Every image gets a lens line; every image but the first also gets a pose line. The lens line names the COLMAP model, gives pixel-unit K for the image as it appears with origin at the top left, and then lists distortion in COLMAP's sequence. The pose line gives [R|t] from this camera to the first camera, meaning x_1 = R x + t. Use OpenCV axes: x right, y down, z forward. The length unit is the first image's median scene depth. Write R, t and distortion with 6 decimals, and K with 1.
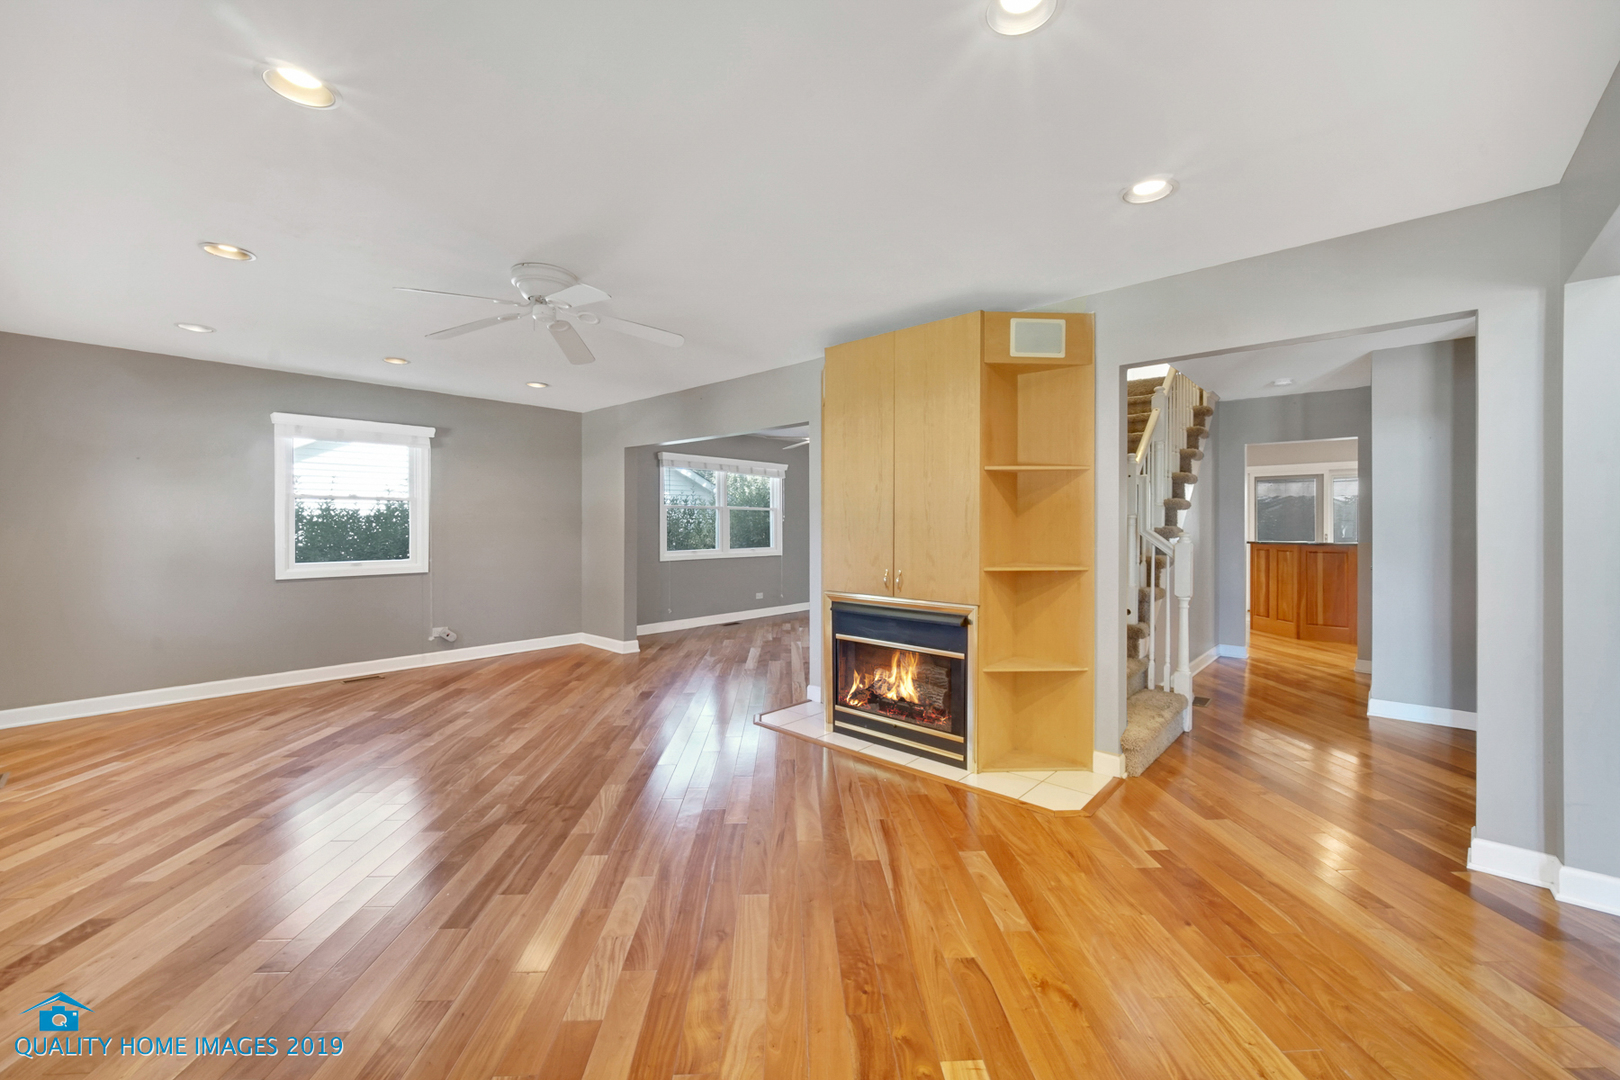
lens RADIAL K [[638.0, 0, 809.1], [0, 638.0, 533.5], [0, 0, 1]] dist [-0.007868, -0.000802]
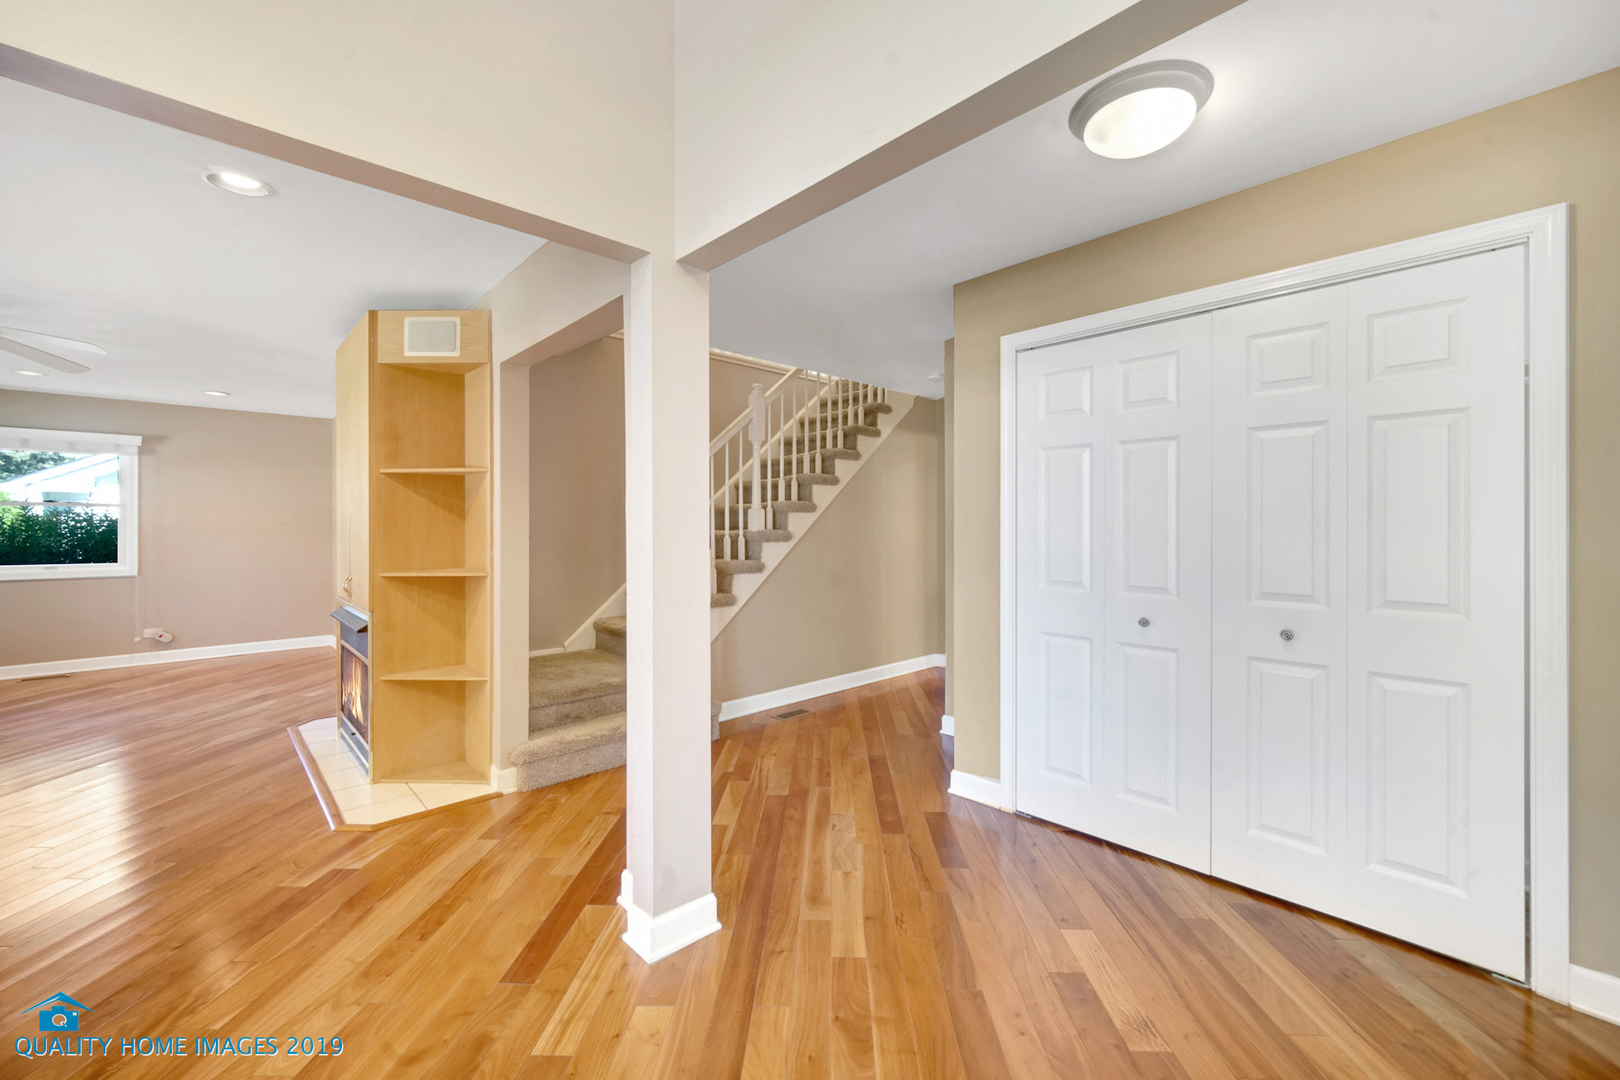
lens RADIAL K [[638.0, 0, 812.7], [0, 638.0, 536.0], [0, 0, 1]] dist [-0.007868, -0.000802]
pose [[0.998163, -0.001513, -0.060563, 0.573204], [0.001466, 0.999999, -0.000823, -0.000985], [0.060564, 0.000733, 0.998164, 0.038201]]
